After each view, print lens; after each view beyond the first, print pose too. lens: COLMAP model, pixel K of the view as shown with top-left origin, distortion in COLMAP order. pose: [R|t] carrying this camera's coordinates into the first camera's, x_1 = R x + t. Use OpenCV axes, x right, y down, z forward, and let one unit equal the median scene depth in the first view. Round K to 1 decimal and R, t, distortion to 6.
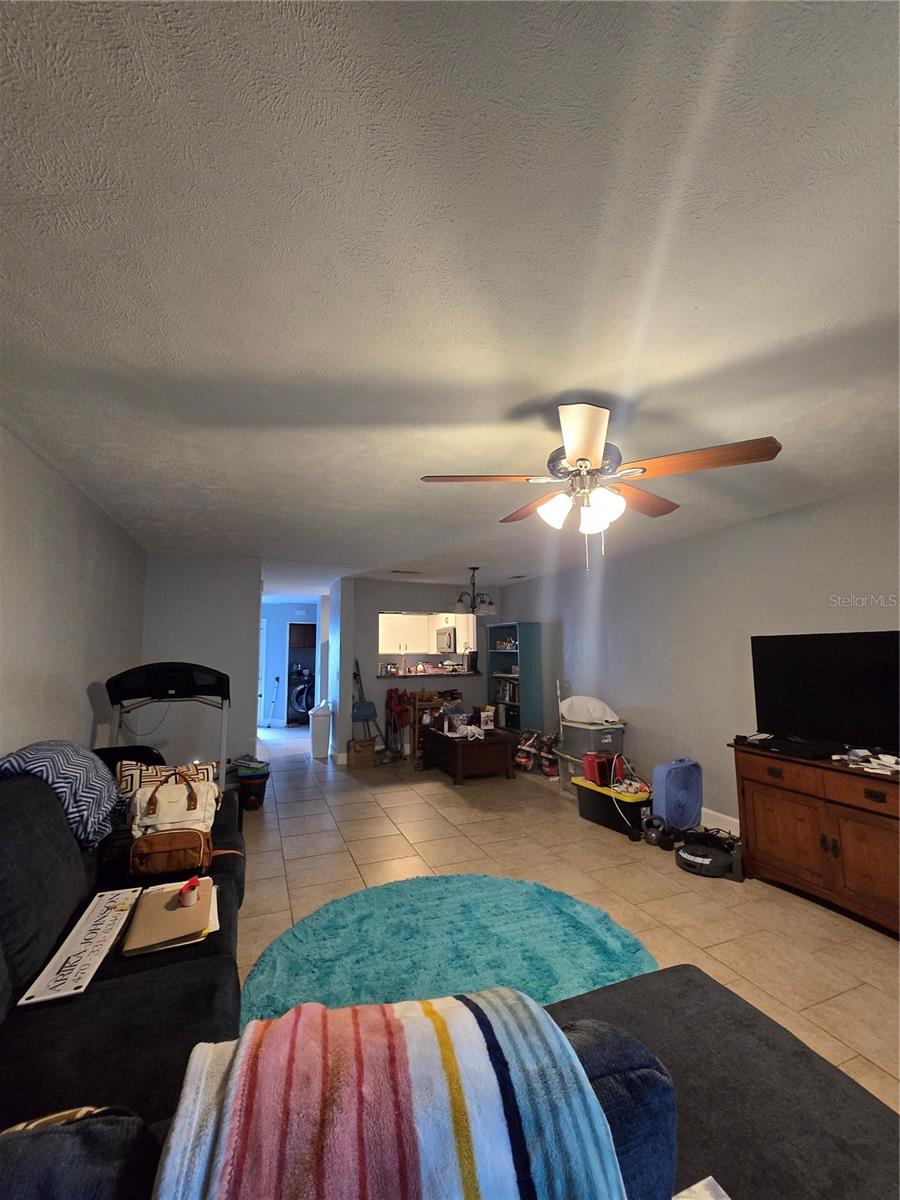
lens RADIAL K [[486.2, 0, 450.0], [0, 486.2, 600.0], [0, 0, 1]] dist [-0.006786, 0.002317]
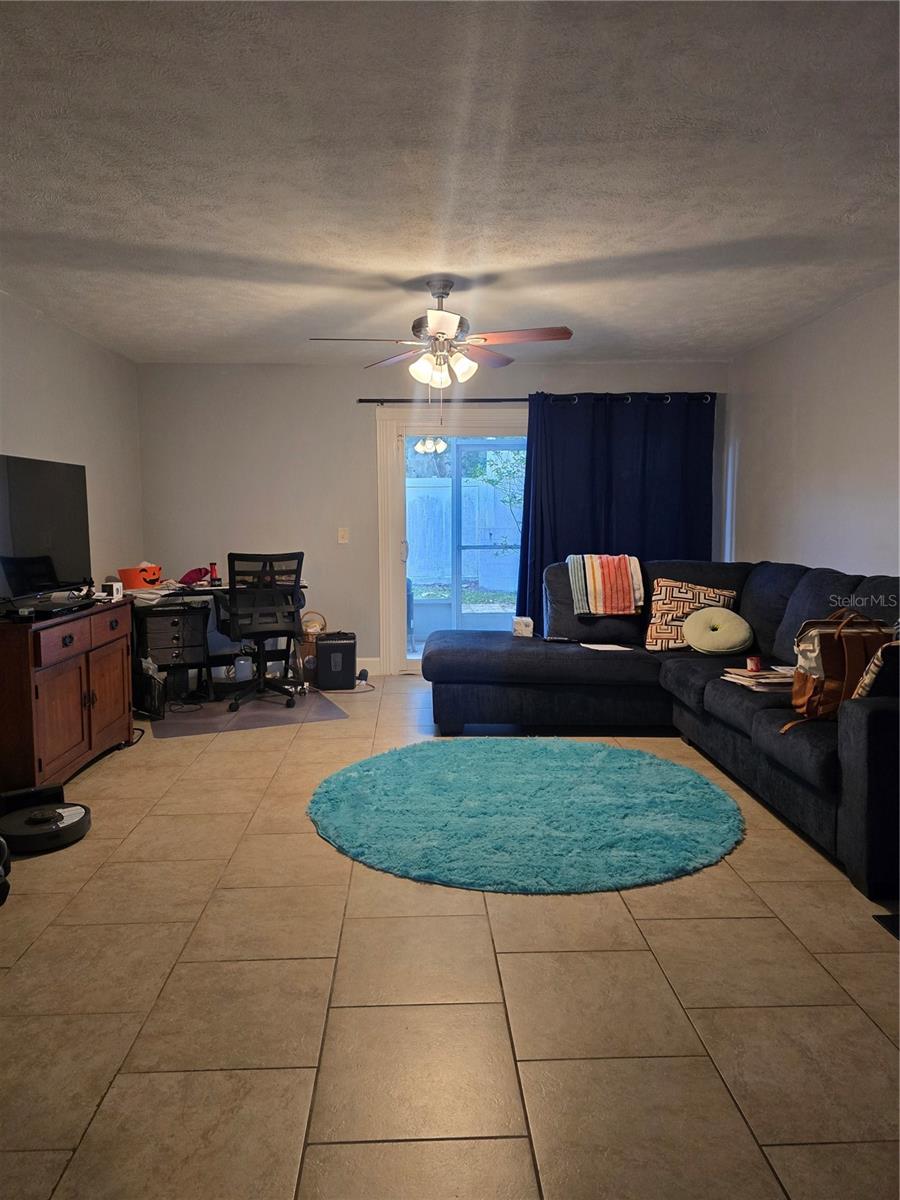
lens RADIAL K [[799.9, 0, 449.3], [0, 799.9, 595.4], [0, 0, 1]] dist [0.002695, 0.000520]
pose [[-0.946929, -0.019005, 0.320880, -0.301098], [-0.023428, 0.999676, -0.009930, 0.302838], [-0.320588, -0.016921, -0.947068, 2.113802]]
